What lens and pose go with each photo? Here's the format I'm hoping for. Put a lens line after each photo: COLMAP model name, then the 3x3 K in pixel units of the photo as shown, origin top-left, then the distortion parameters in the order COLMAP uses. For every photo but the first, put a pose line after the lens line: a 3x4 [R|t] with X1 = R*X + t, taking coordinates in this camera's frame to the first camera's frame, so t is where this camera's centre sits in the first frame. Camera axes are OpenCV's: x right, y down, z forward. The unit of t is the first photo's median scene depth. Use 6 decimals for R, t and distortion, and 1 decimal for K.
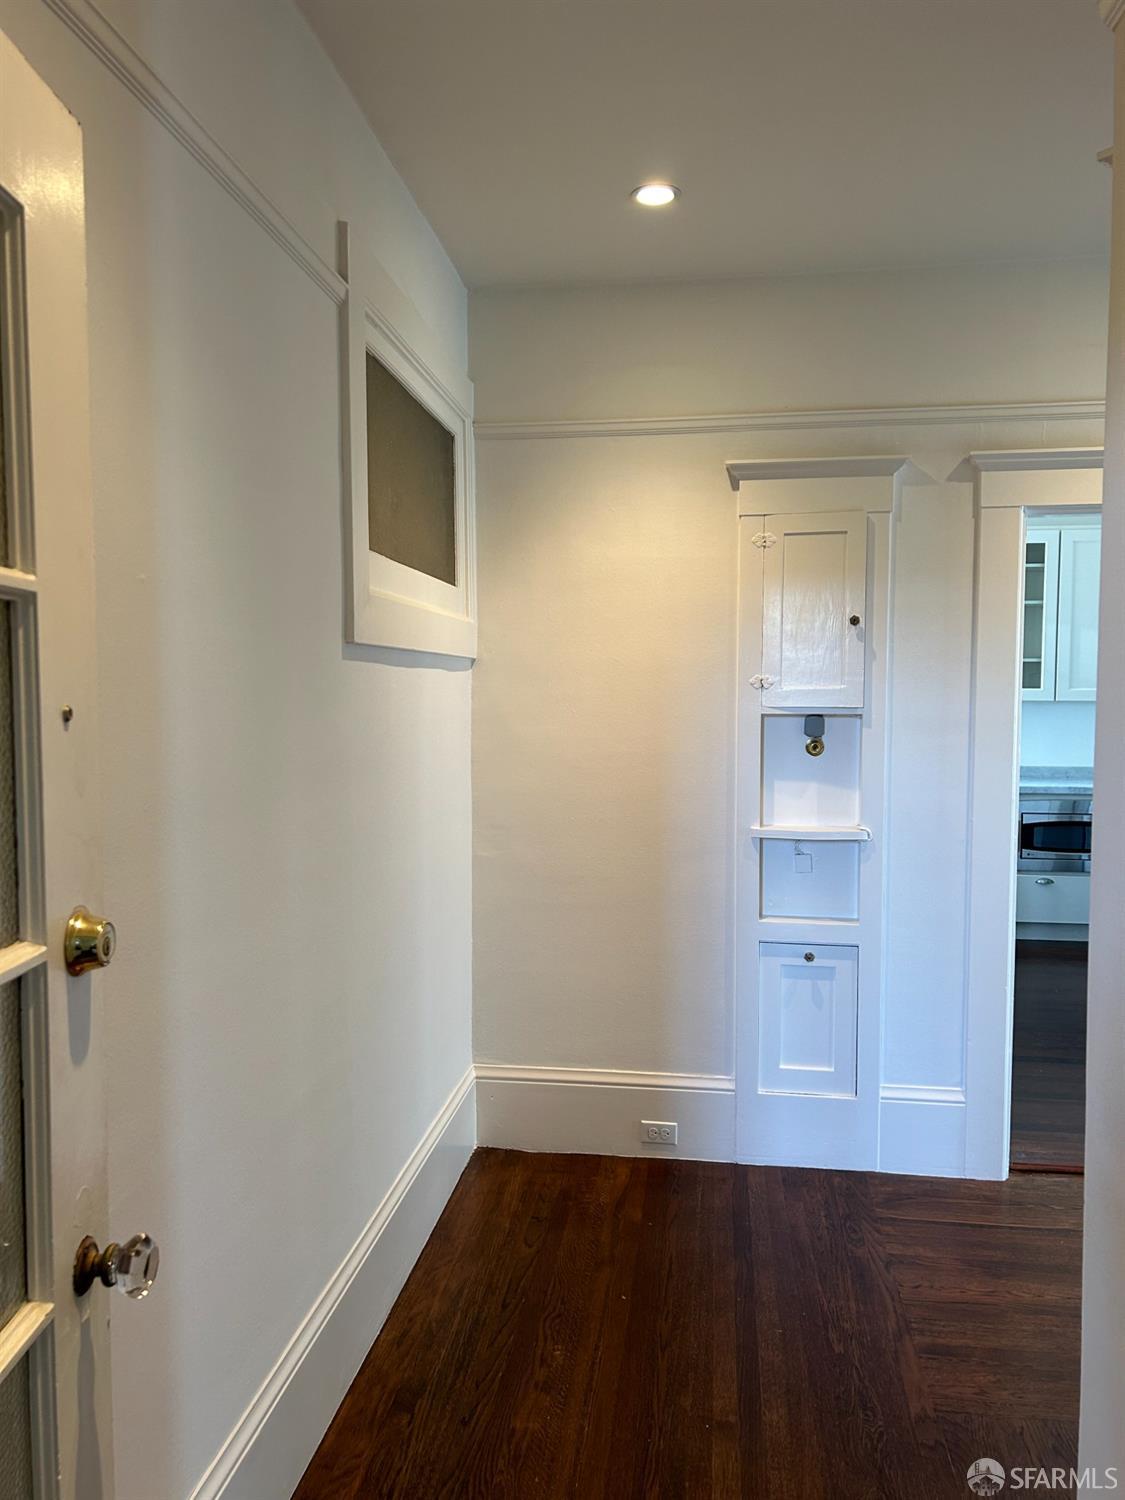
lens RADIAL K [[1127.9, 0, 562.5], [0, 1127.9, 750.0], [0, 0, 1]] dist [0.168334, -0.314858]
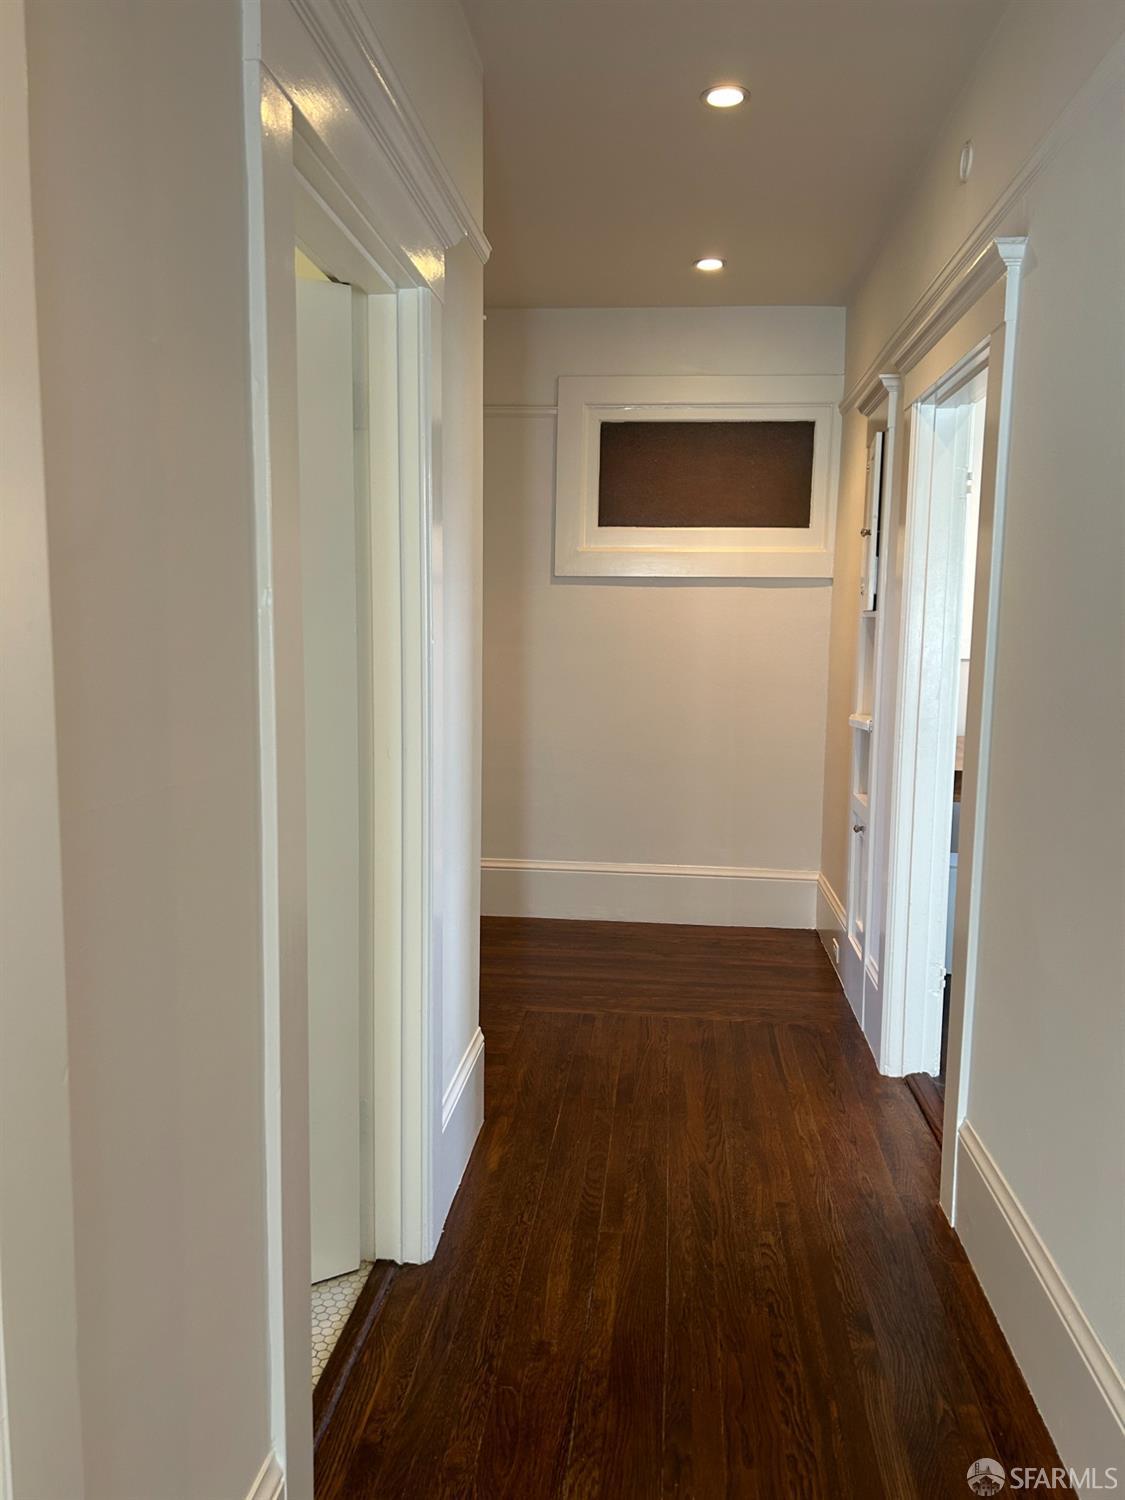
lens RADIAL K [[1127.9, 0, 562.5], [0, 1127.9, 750.0], [0, 0, 1]] dist [0.168334, -0.314858]
pose [[0.034090, 0.115442, -0.992729, 1.452548], [-0.071936, 0.991013, 0.112772, -0.008646], [0.996827, 0.067568, 0.042088, 0.702160]]
